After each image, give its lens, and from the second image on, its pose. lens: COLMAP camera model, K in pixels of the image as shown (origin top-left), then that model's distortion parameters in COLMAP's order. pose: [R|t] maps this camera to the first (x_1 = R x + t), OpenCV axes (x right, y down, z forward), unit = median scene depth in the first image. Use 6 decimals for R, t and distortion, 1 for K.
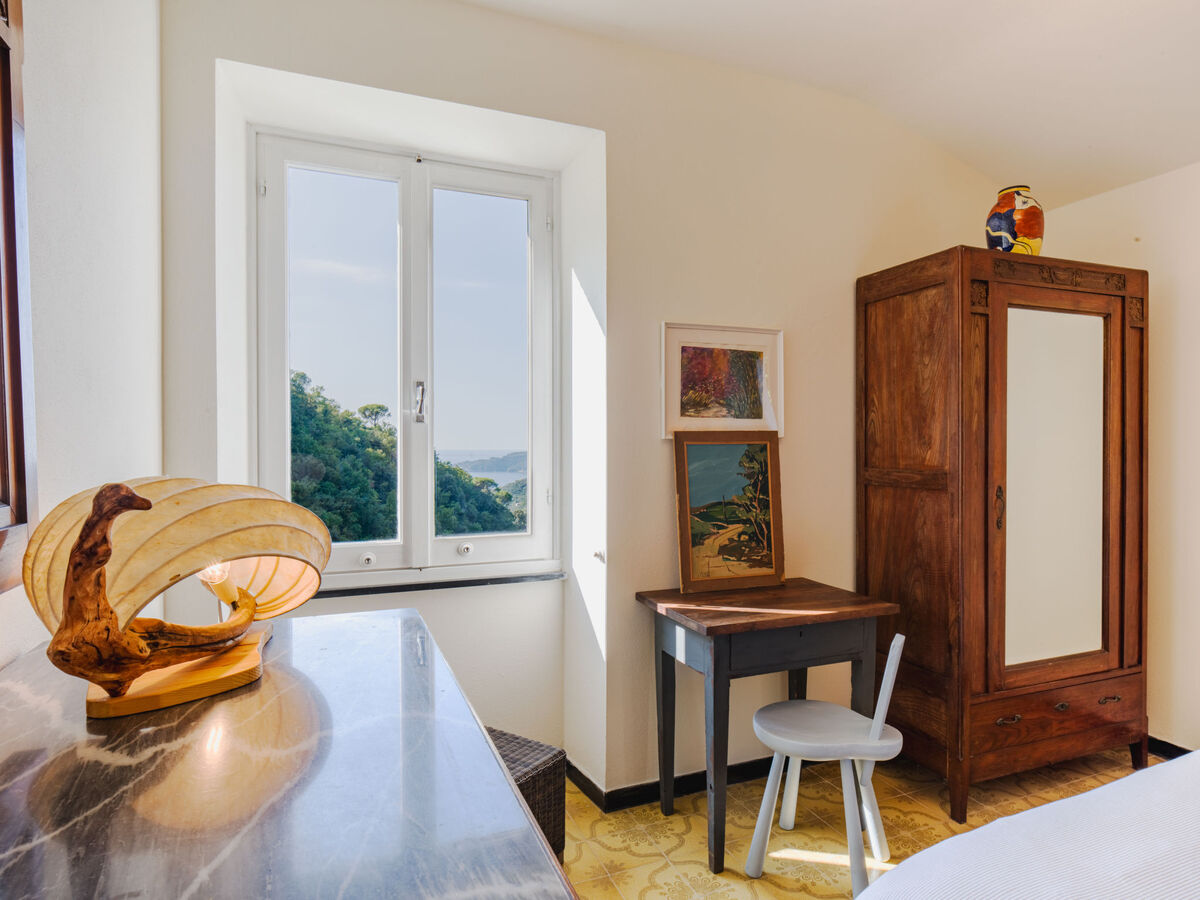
lens RADIAL K [[670.5, 0, 598.8], [0, 670.5, 445.6], [0, 0, 1]] dist [-0.005002, -0.000180]
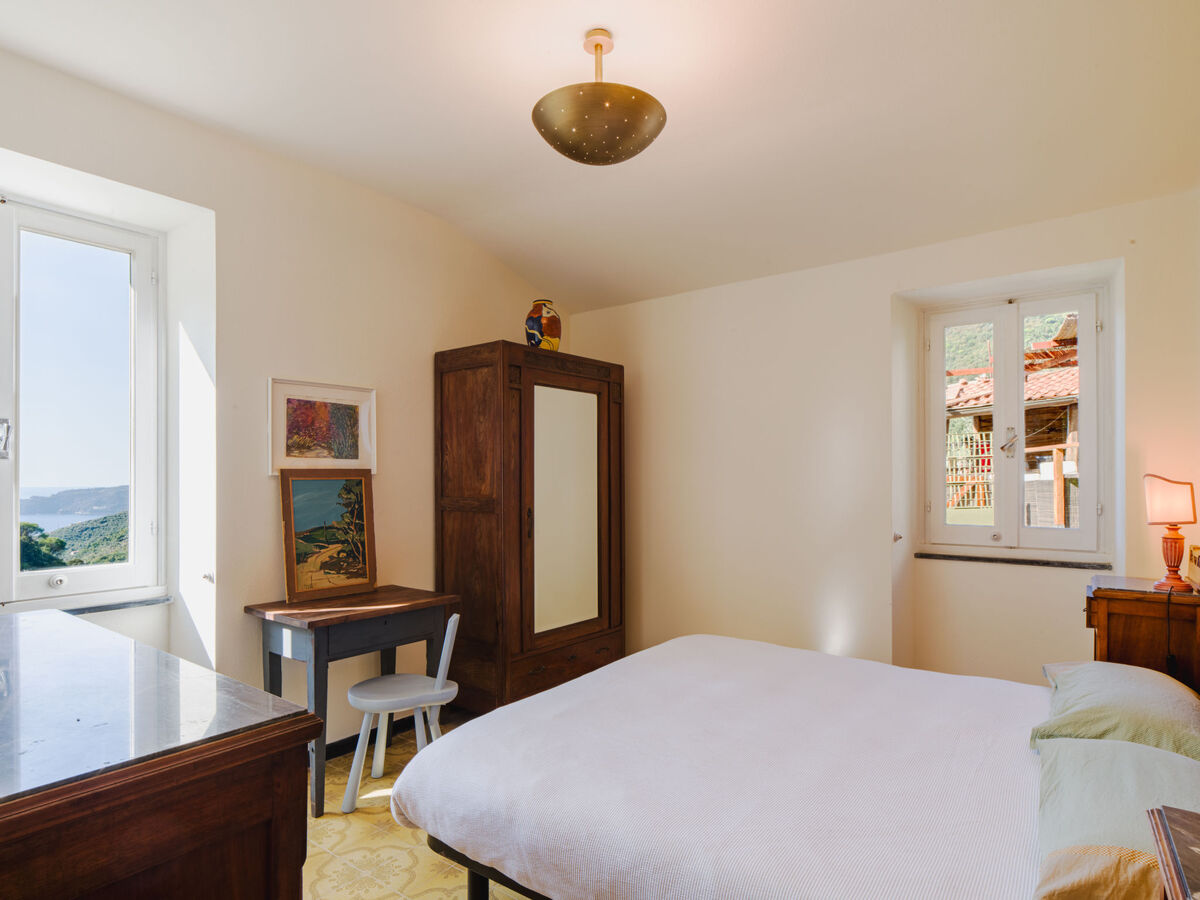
lens RADIAL K [[670.5, 0, 607.2], [0, 670.5, 477.5], [0, 0, 1]] dist [-0.005002, -0.000180]
pose [[0.845786, 0.000181, 0.533522, -0.030947], [0.002608, 0.999987, -0.004475, 0.000668], [-0.533515, 0.005176, 0.845775, -0.312564]]
